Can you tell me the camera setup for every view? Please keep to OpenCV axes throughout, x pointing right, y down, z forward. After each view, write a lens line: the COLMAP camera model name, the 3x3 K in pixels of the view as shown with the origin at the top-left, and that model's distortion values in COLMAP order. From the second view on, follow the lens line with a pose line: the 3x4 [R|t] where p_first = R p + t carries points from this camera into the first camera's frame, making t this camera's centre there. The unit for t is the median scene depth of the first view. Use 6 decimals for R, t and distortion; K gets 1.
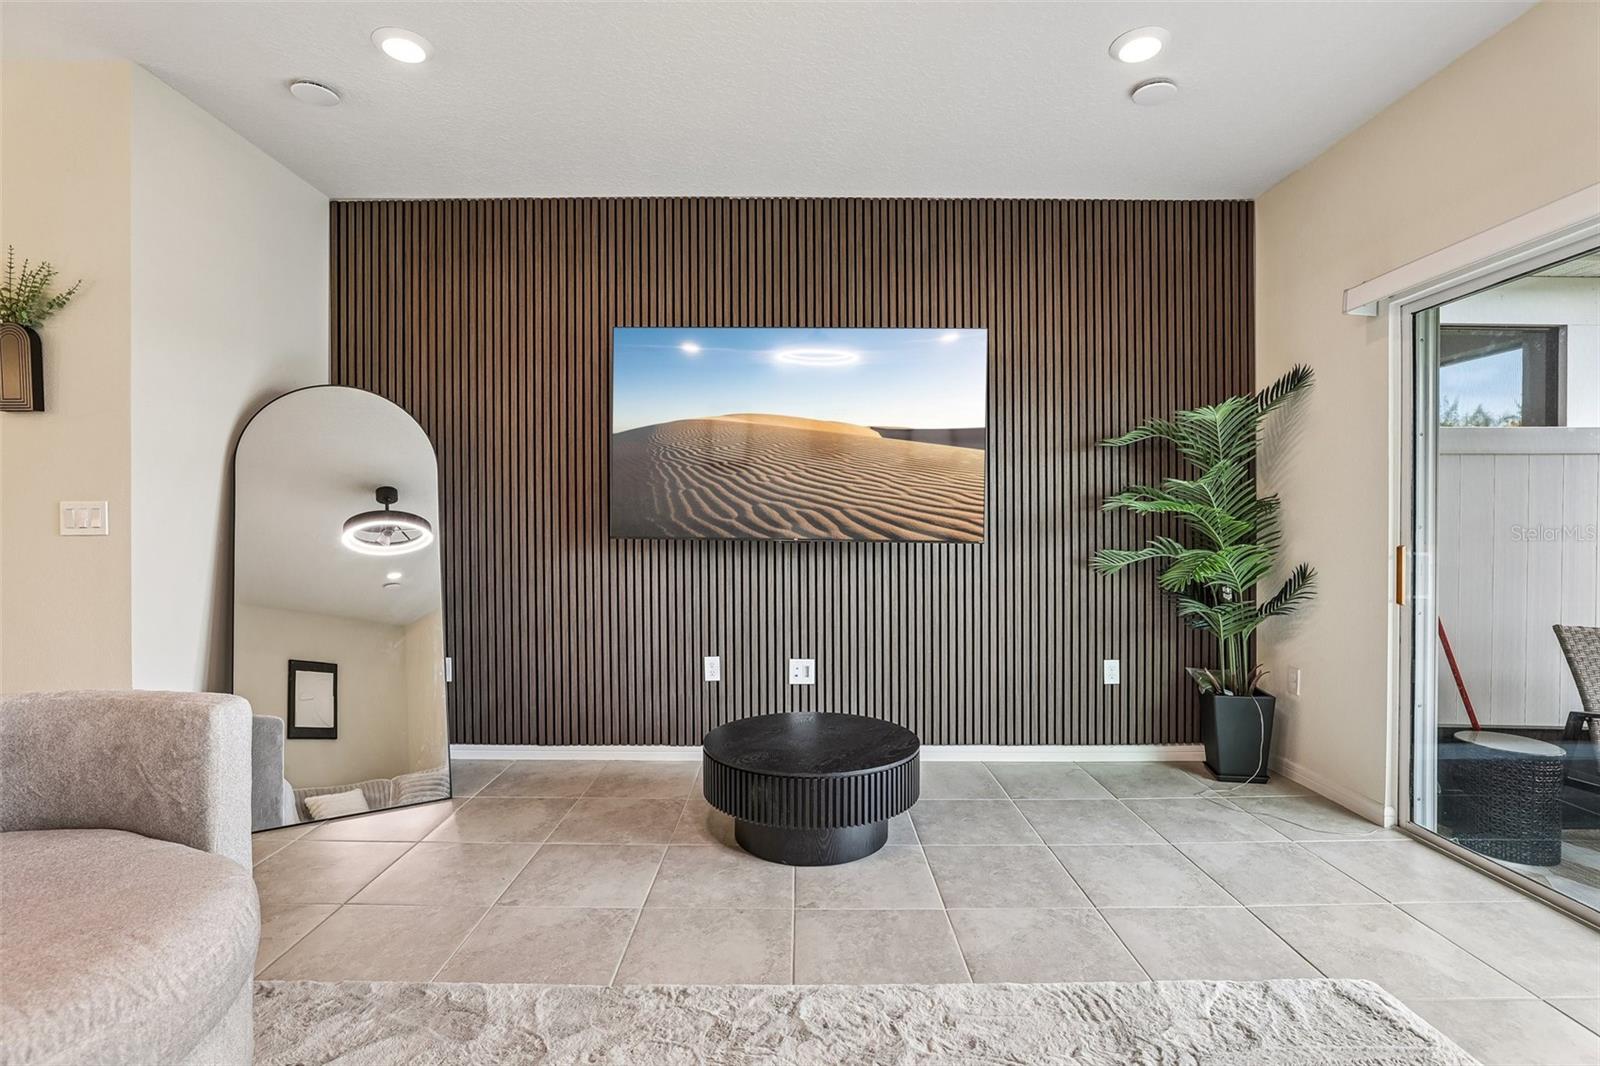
lens RADIAL K [[743.5, 0, 809.4], [0, 743.5, 531.9], [0, 0, 1]] dist [-0.022466, 0.000688]
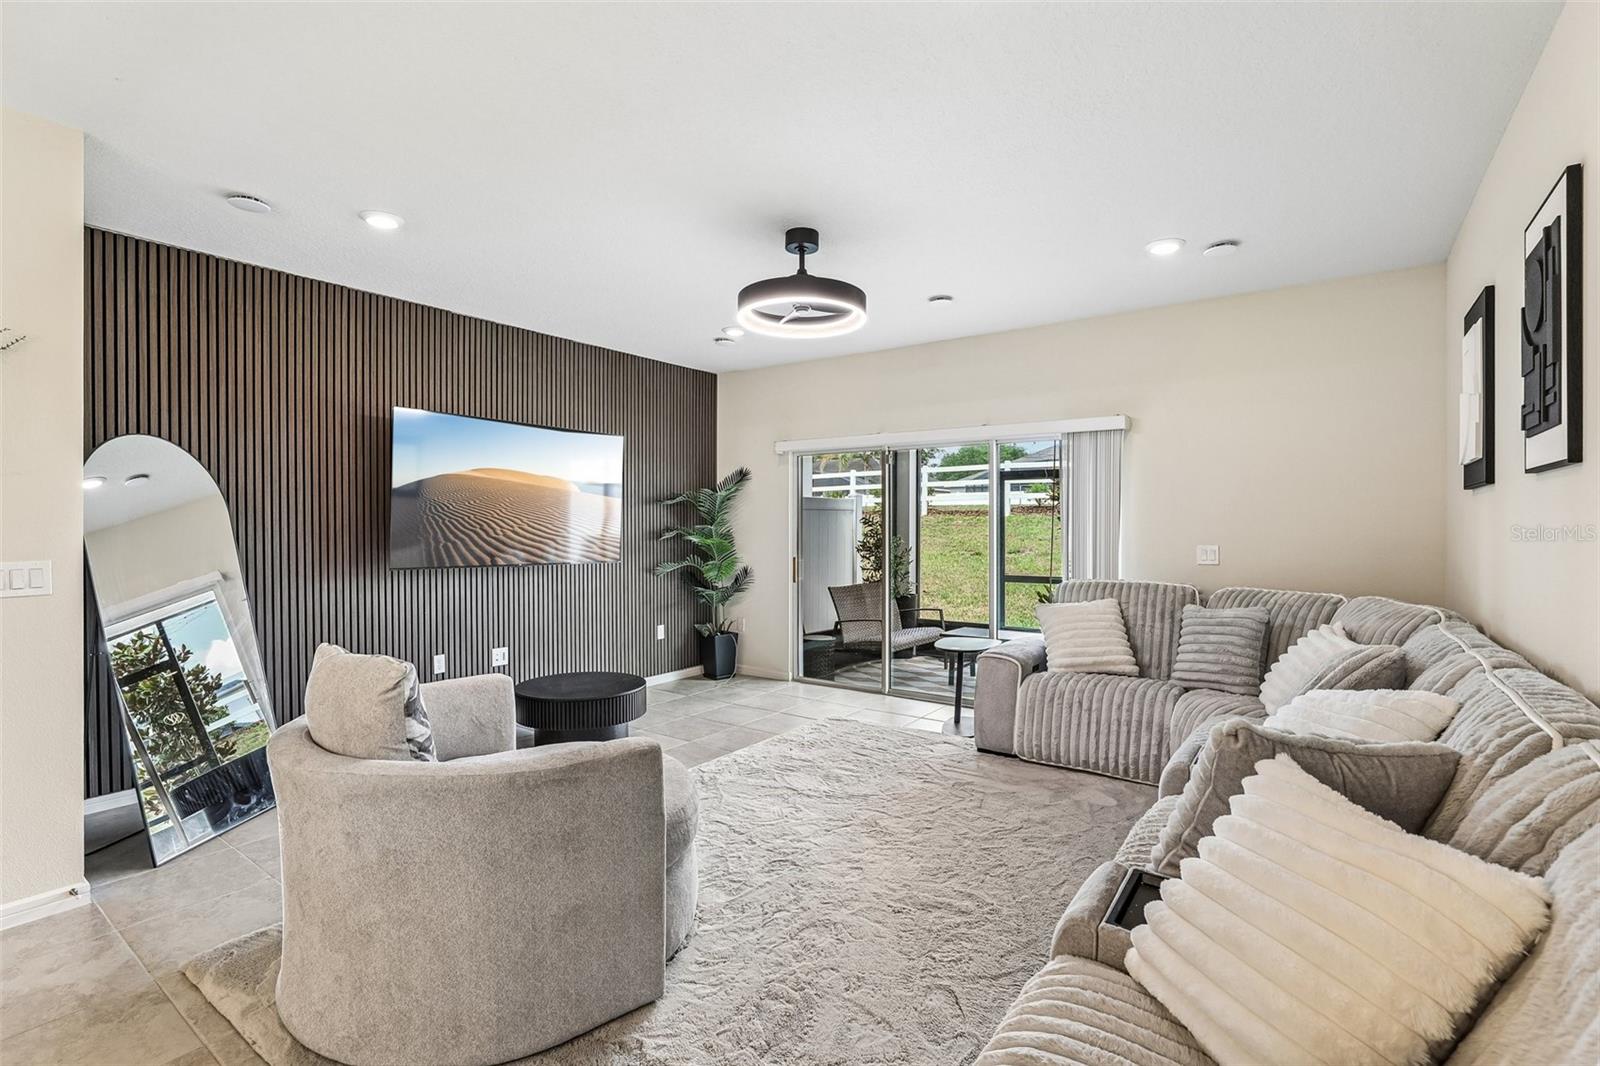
lens RADIAL K [[740.9, 0, 804.1], [0, 740.9, 526.7], [0, 0, 1]] dist [-0.031519, 0.010938]
pose [[0.582815, -0.002728, 0.812601, -0.881306], [0.003423, 0.999994, 0.000902, -0.065193], [-0.812598, 0.002256, 0.582820, -0.317739]]
